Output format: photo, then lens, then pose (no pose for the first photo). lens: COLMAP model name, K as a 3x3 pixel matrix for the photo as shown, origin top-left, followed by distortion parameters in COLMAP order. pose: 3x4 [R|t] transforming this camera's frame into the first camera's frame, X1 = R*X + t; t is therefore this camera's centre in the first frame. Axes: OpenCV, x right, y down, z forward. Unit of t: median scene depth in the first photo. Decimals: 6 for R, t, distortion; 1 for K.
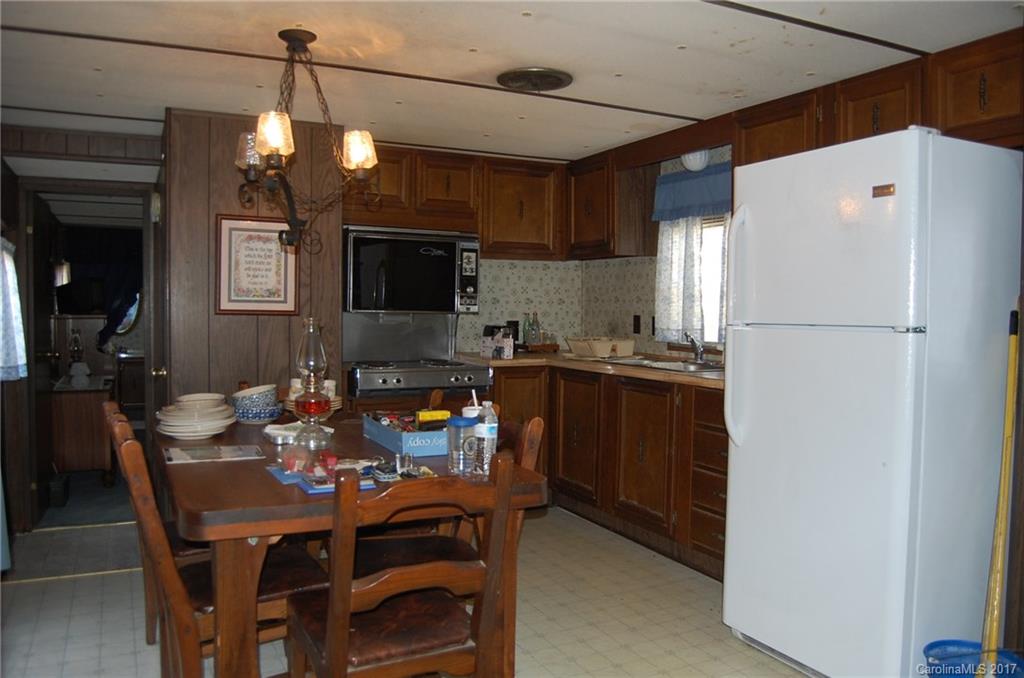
lens RADIAL K [[790.1, 0, 511.4], [0, 790.1, 339.3], [0, 0, 1]] dist [-0.081586, 0.012134]
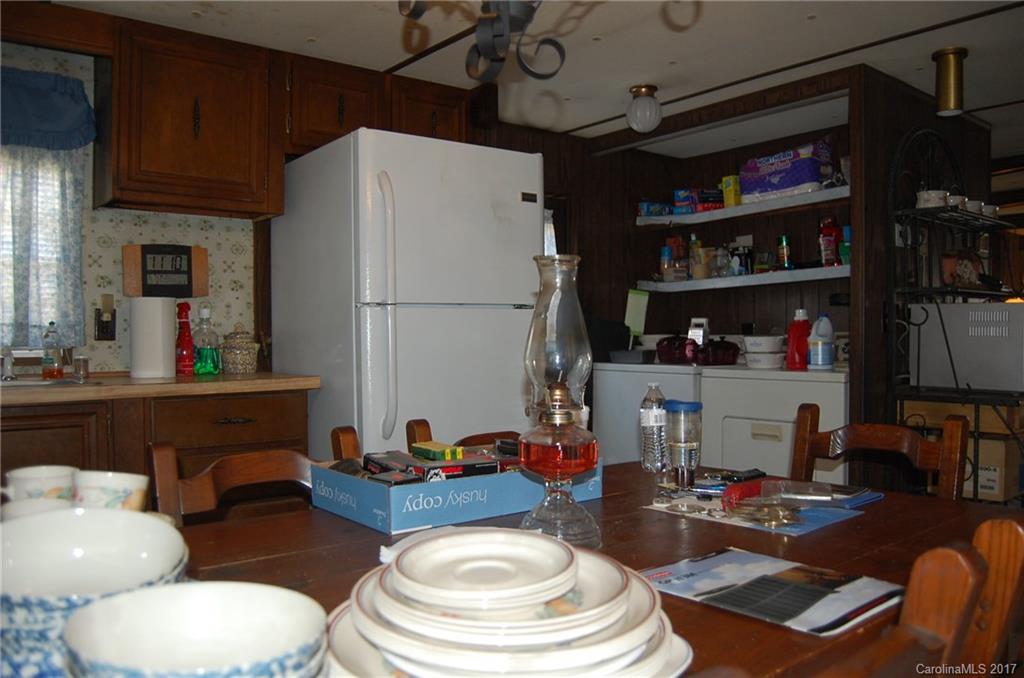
lens RADIAL K [[790.1, 0, 511.4], [0, 790.1, 339.5], [0, 0, 1]] dist [-0.081586, 0.012134]
pose [[-0.221350, -0.017162, 0.975043, -0.681421], [0.049338, 0.998368, 0.028773, 0.002099], [-0.973946, 0.054476, -0.220142, 1.158353]]
